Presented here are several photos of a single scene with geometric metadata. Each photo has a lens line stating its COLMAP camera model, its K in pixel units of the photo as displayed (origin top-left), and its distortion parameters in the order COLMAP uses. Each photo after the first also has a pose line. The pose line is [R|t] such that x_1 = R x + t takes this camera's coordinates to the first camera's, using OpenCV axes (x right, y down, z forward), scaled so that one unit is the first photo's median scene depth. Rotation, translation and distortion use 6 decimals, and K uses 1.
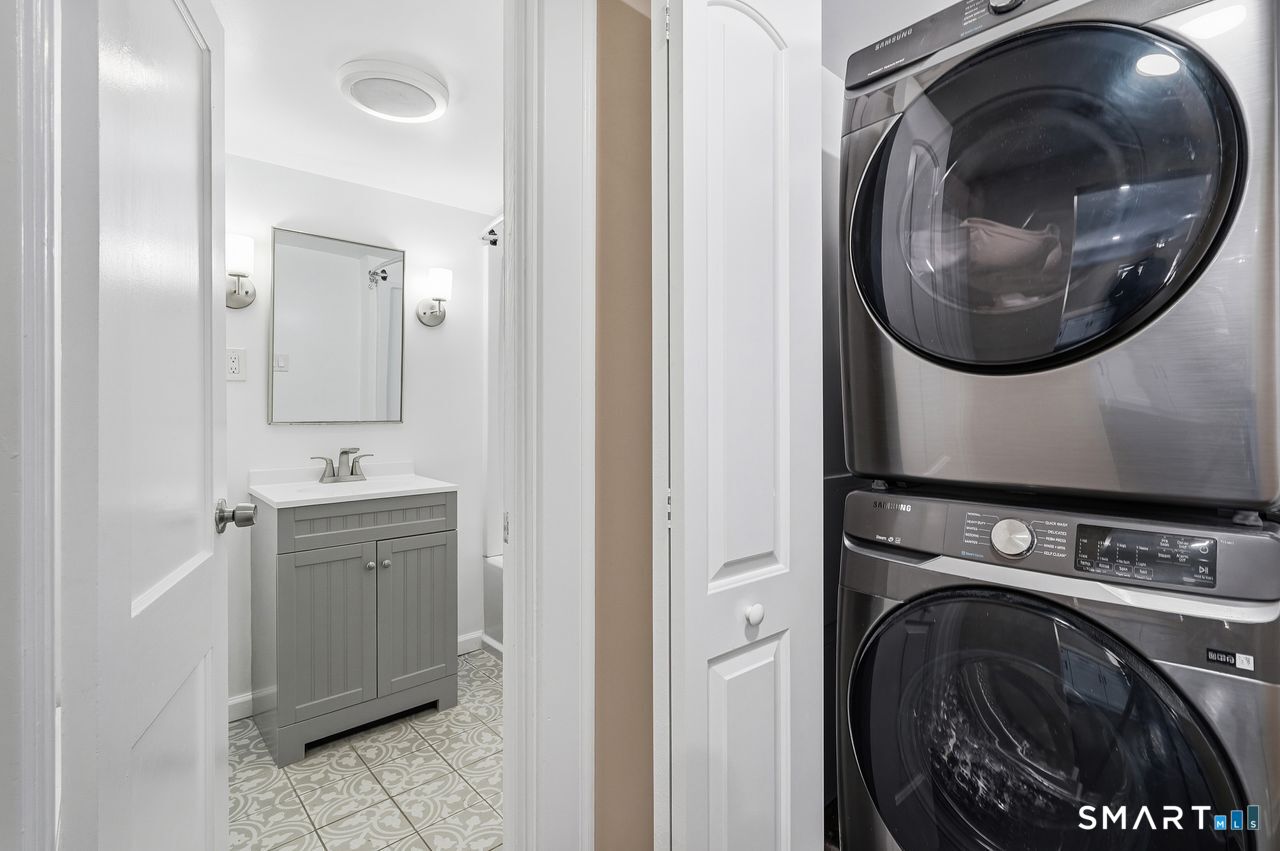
lens RADIAL K [[599.1, 0, 644.9], [0, 599.1, 382.7], [0, 0, 1]] dist [0.000130, 0.000592]
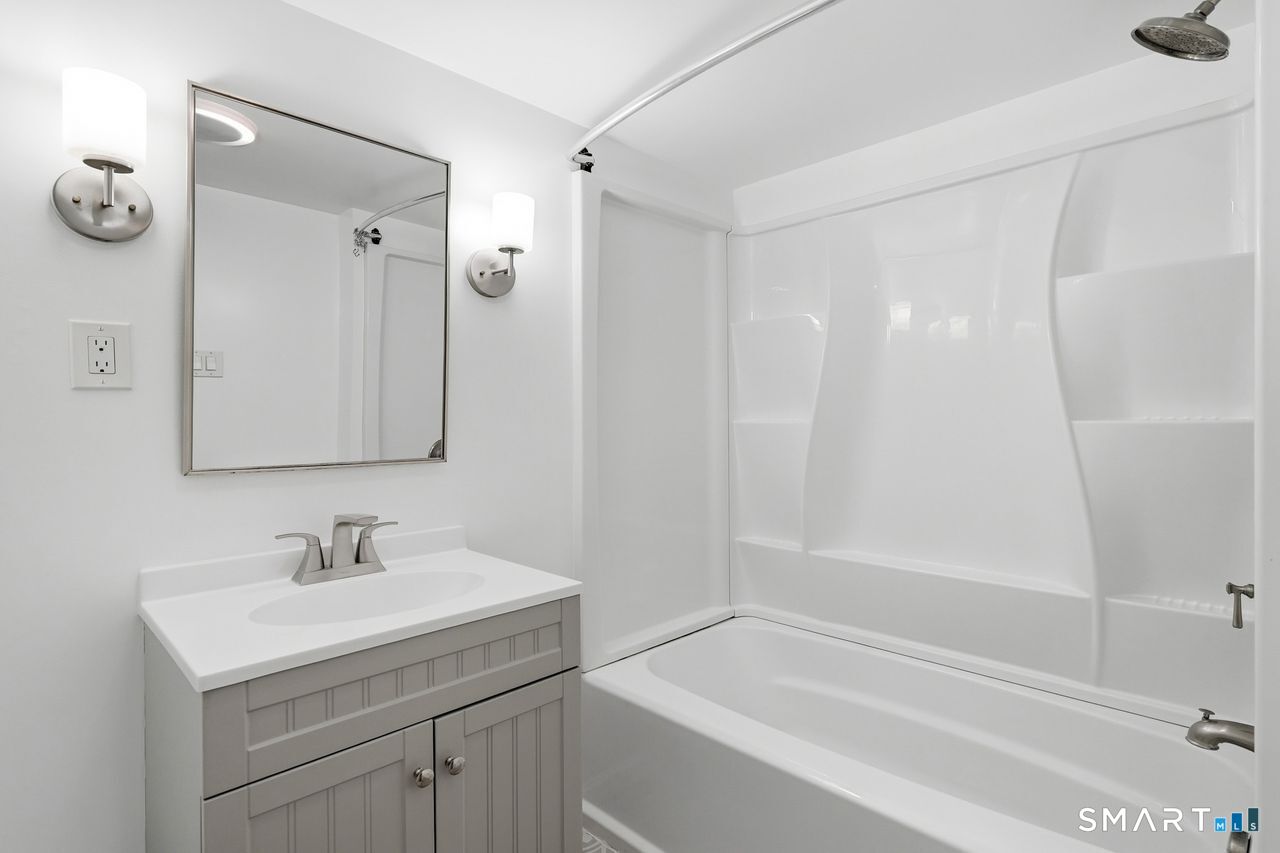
lens RADIAL K [[519.4, 0, 647.1], [0, 519.4, 393.8], [0, 0, 1]] dist [-0.001131, 0.000144]
pose [[0.988237, -0.004391, 0.152867, -0.301199], [0.003849, 0.999985, 0.003838, 0.000620], [-0.152881, -0.003204, 0.988239, 0.496028]]
